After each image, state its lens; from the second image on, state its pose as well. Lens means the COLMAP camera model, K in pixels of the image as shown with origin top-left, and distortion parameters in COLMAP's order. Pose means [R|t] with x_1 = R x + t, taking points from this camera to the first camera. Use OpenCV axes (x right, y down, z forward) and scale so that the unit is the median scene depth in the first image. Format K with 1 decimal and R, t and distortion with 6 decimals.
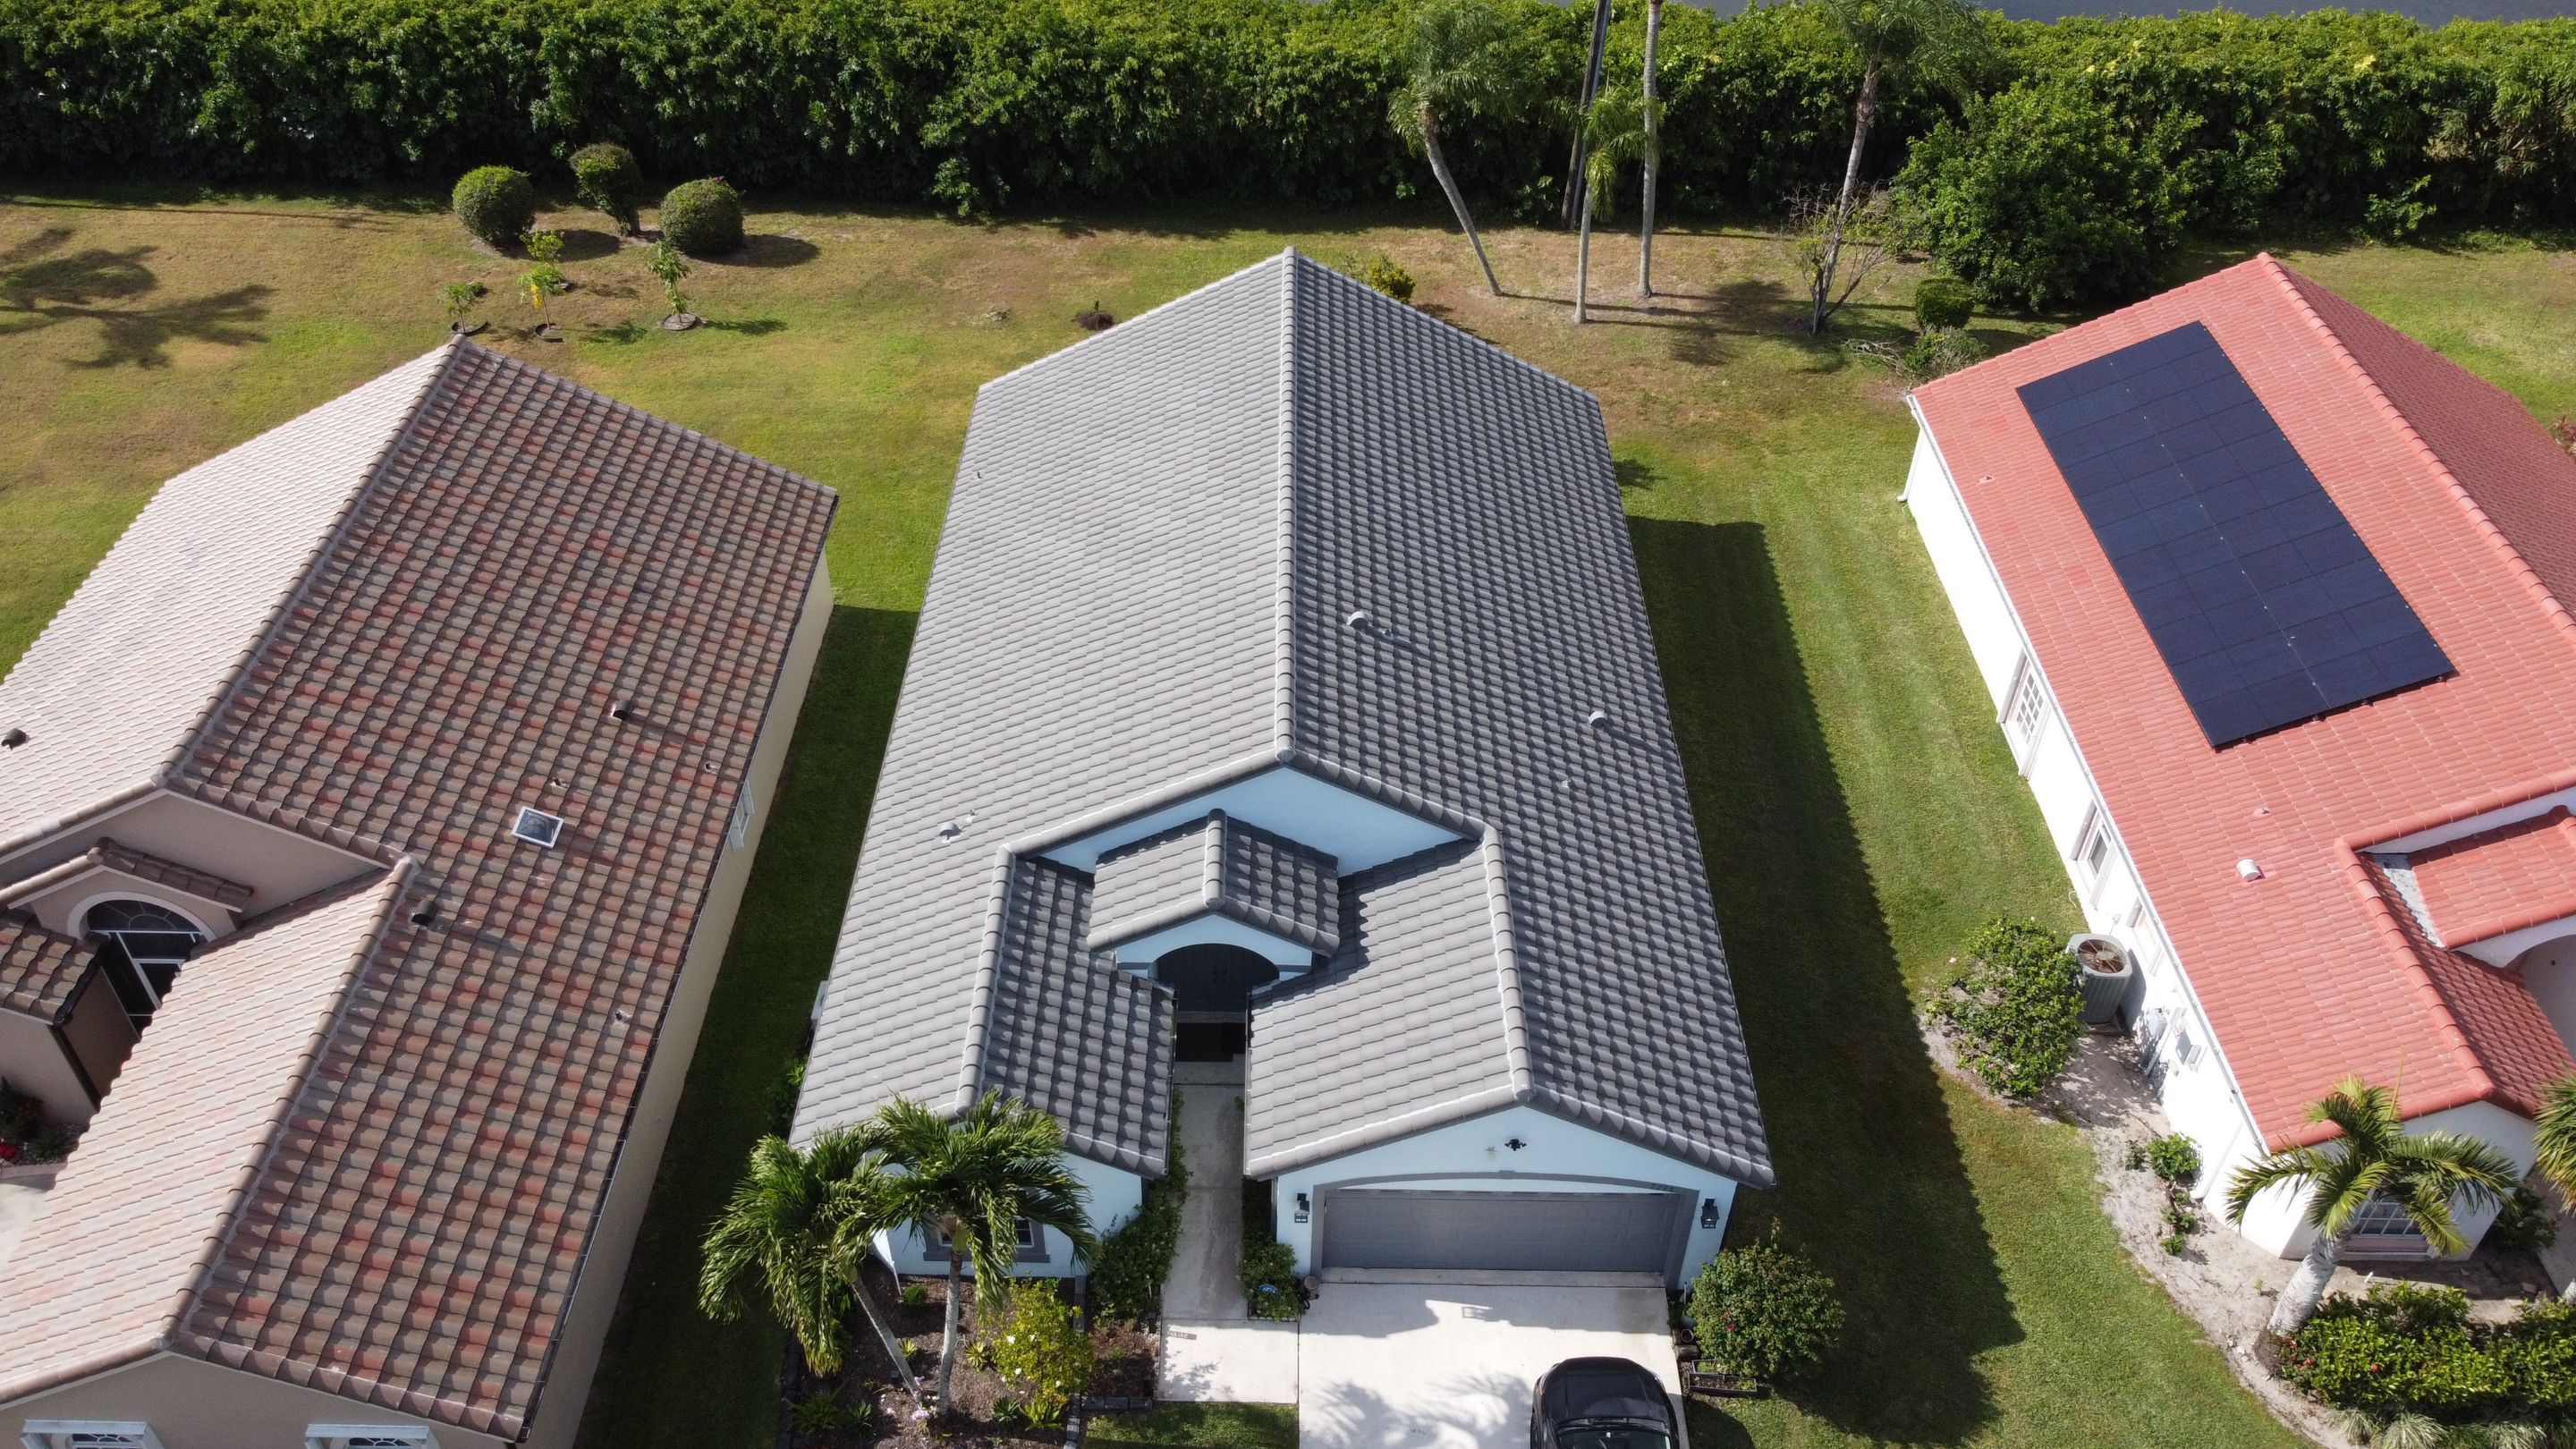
lens RADIAL K [[1955.6, 0, 1280.6], [0, 1955.6, 702.1], [0, 0, 1]] dist [-0.002394, -0.000919]
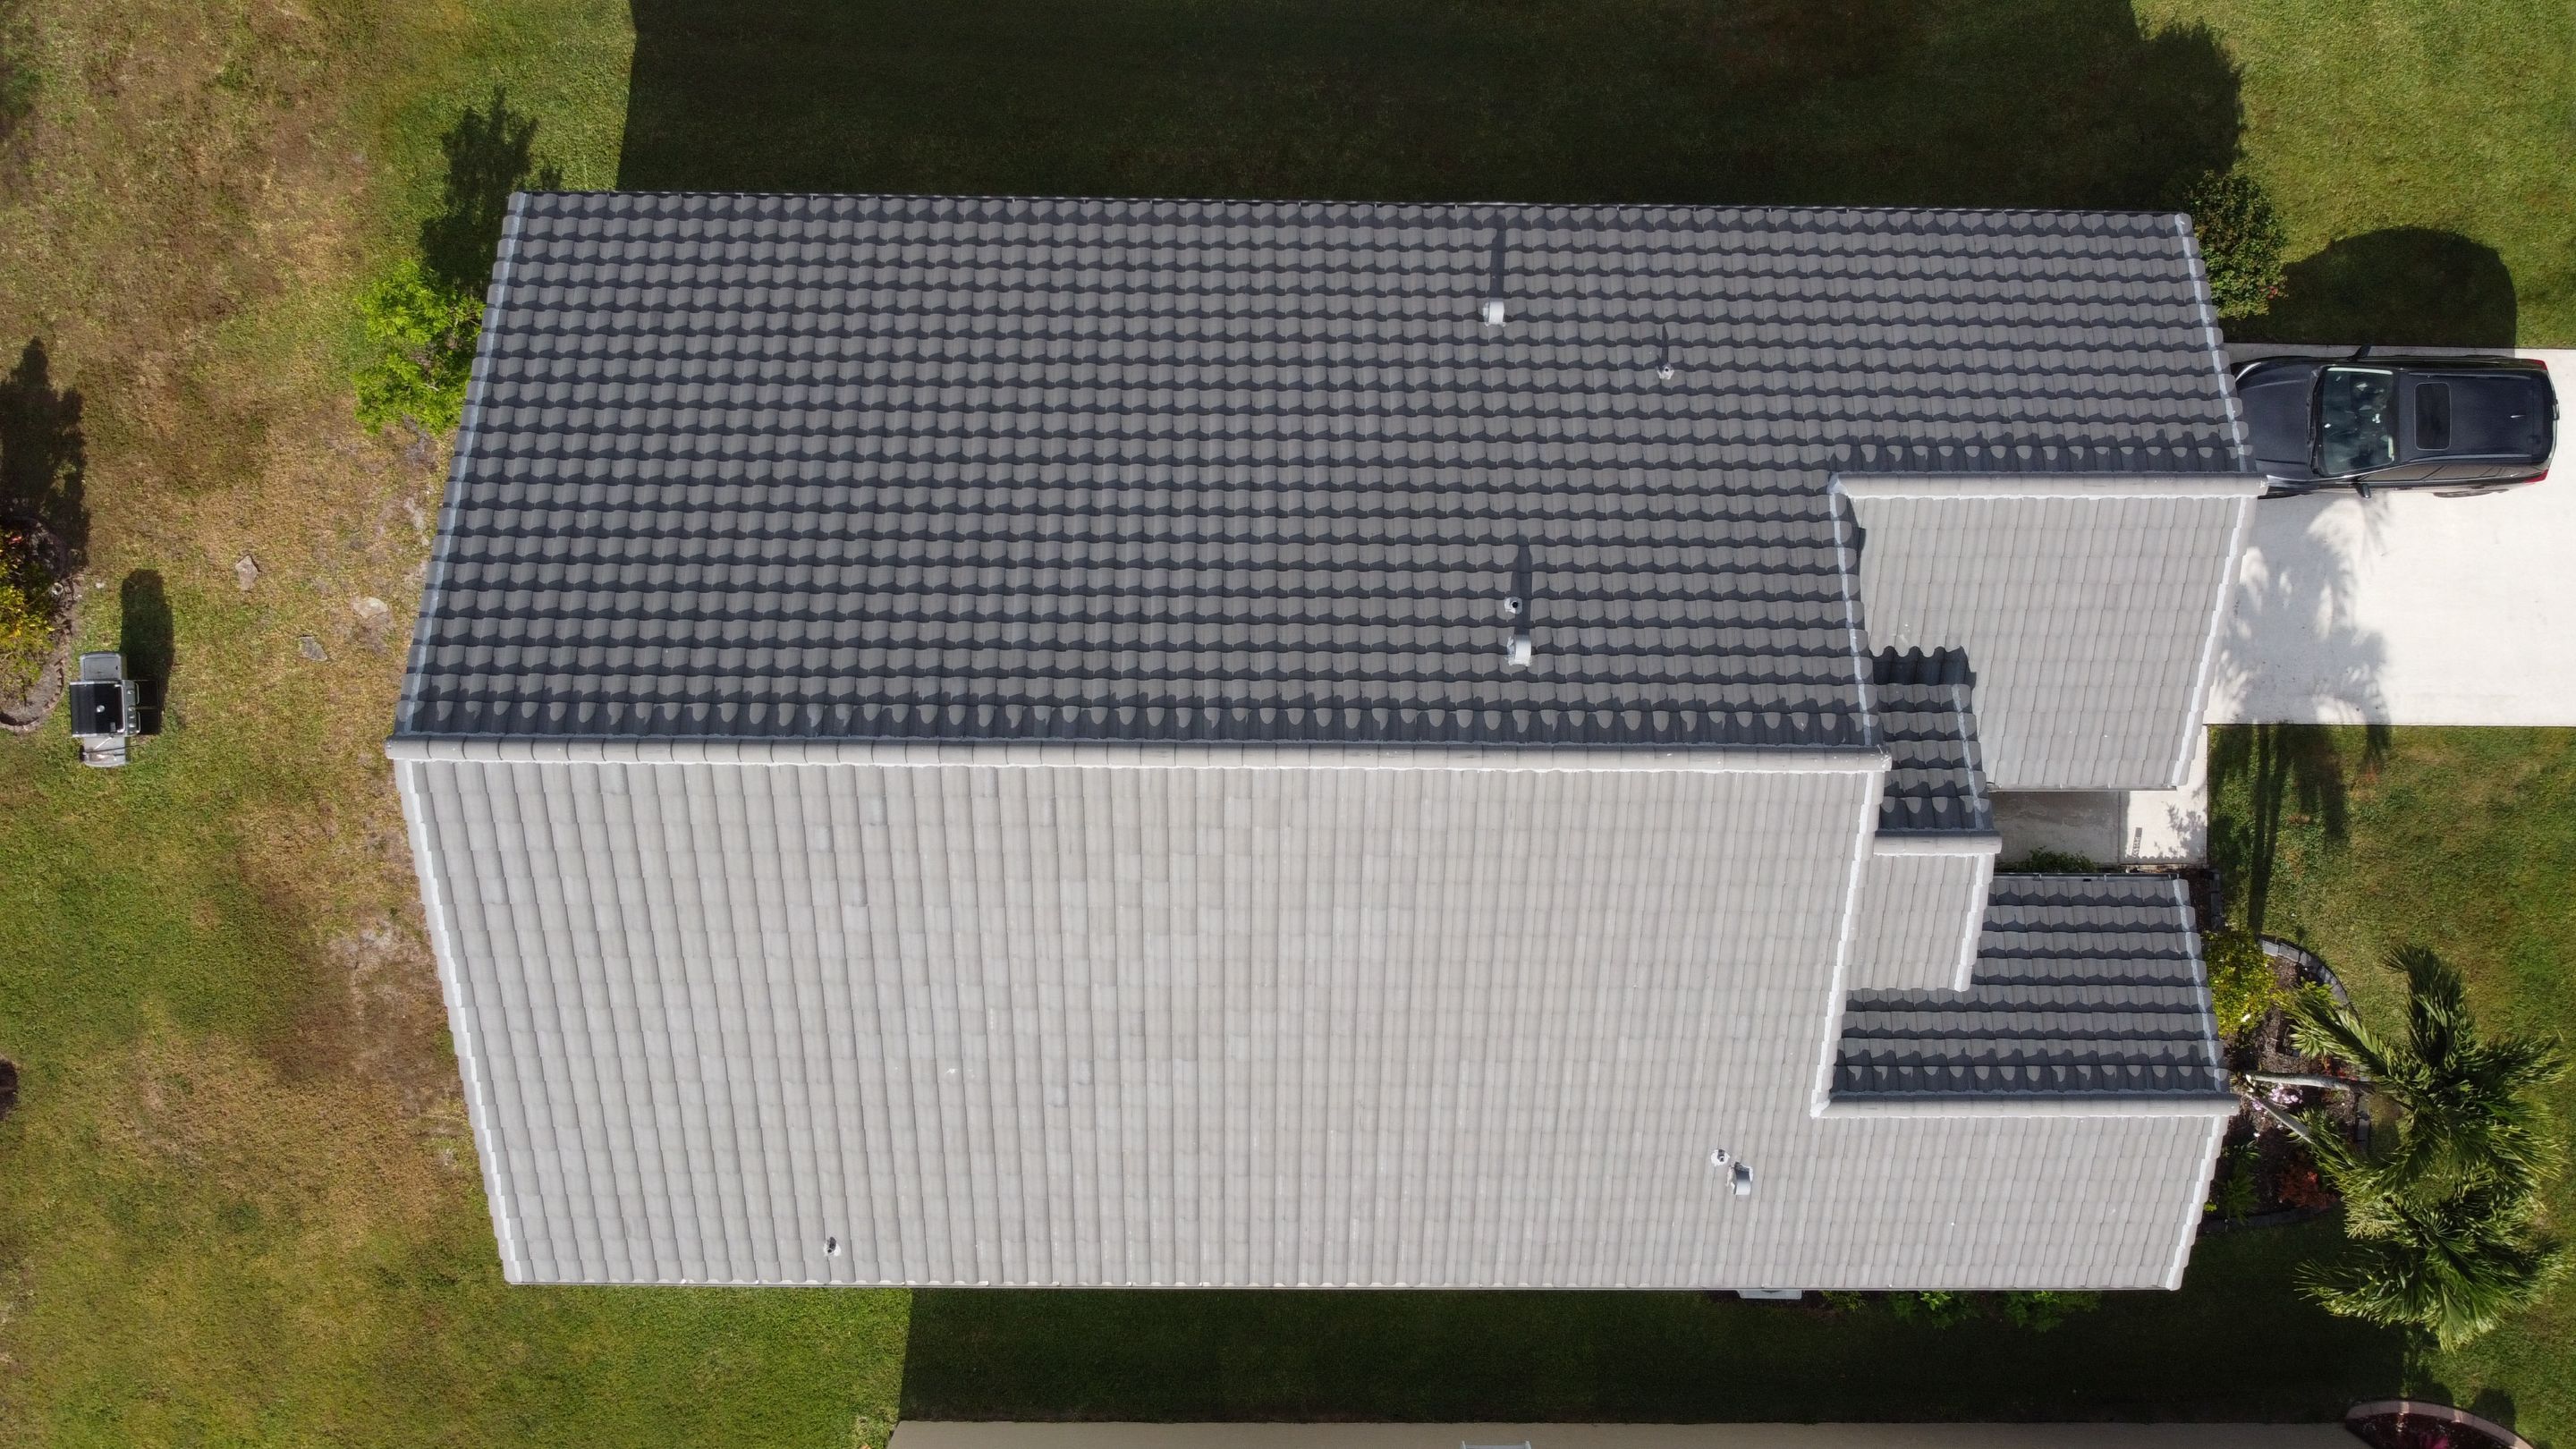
lens RADIAL K [[1951.6, 0, 1299.5], [0, 1951.6, 709.3], [0, 0, 1]] dist [0.000532, 0.000248]
pose [[-0.001346, -0.999835, -0.018094, 0.032641], [0.615689, -0.015087, 0.787845, -0.664723], [-0.787988, -0.010080, 0.615608, 0.683294]]
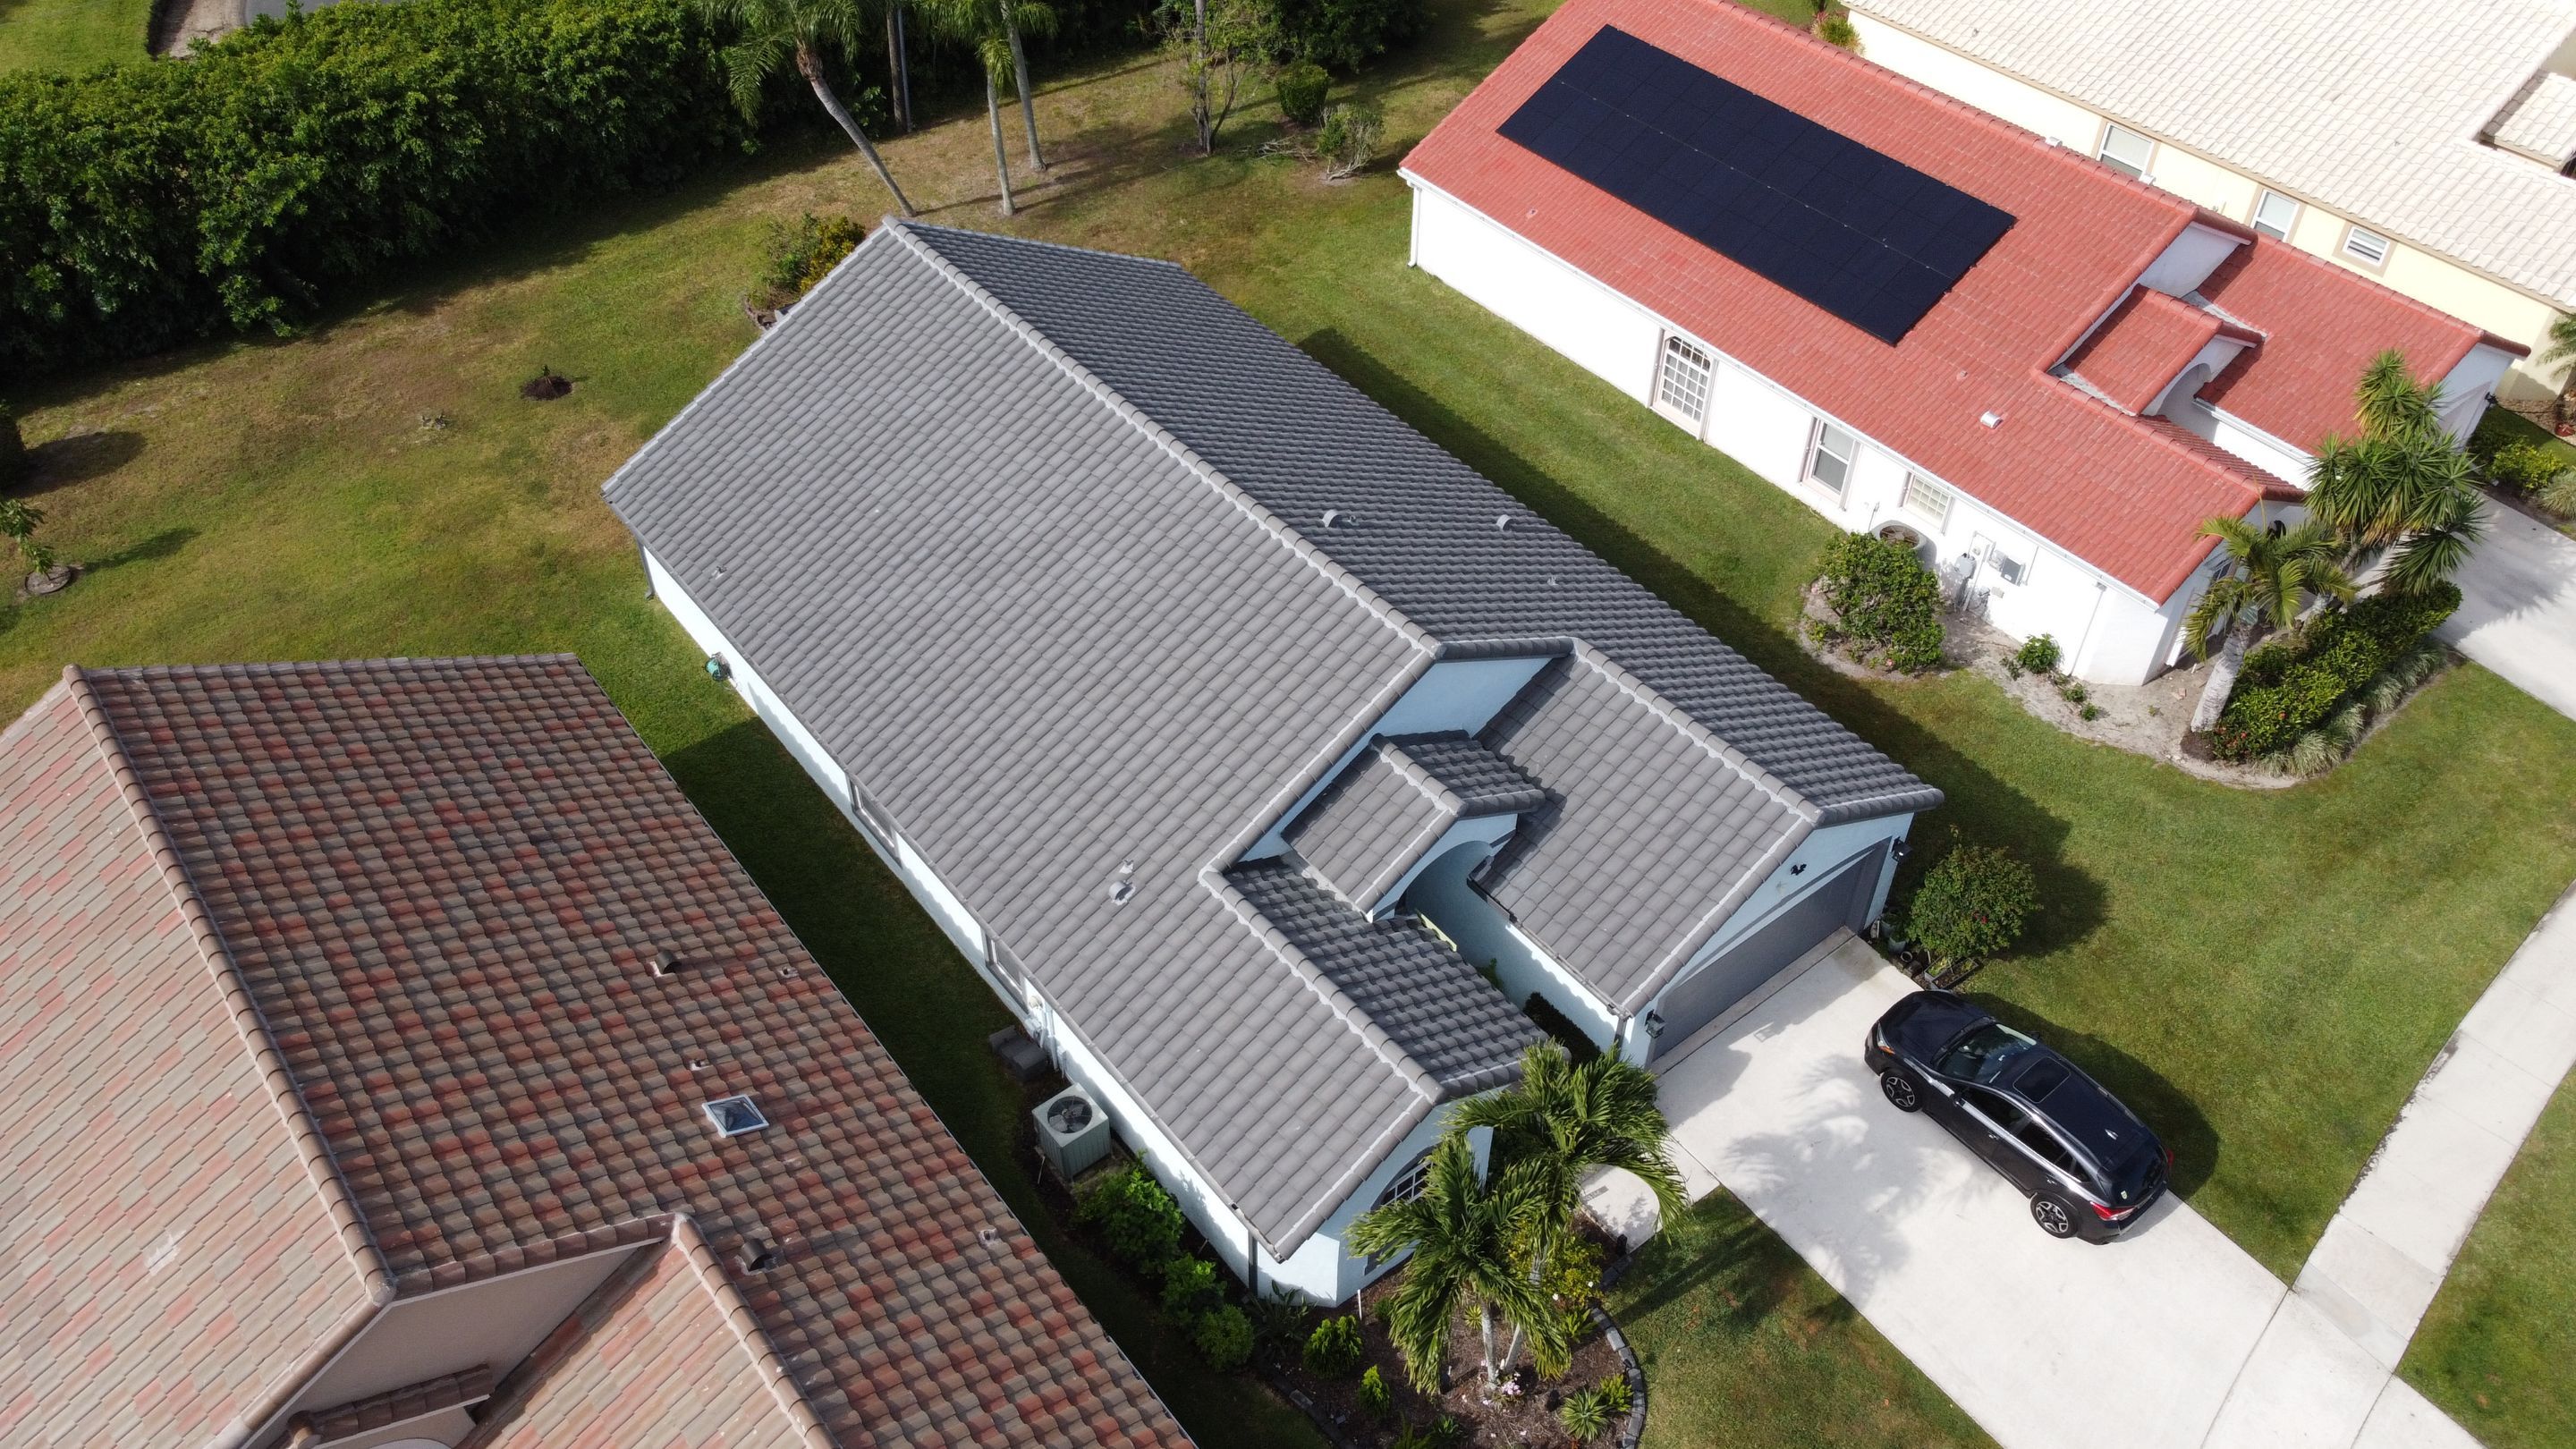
lens RADIAL K [[1942.3, 0, 1274.6], [0, 1942.3, 723.6], [0, 0, 1]] dist [-0.007768, -0.003847]
pose [[0.781995, -0.435841, 0.445563, -0.502651], [0.400109, 0.899151, 0.177312, -0.143749], [-0.477908, 0.039617, 0.877516, 0.153935]]
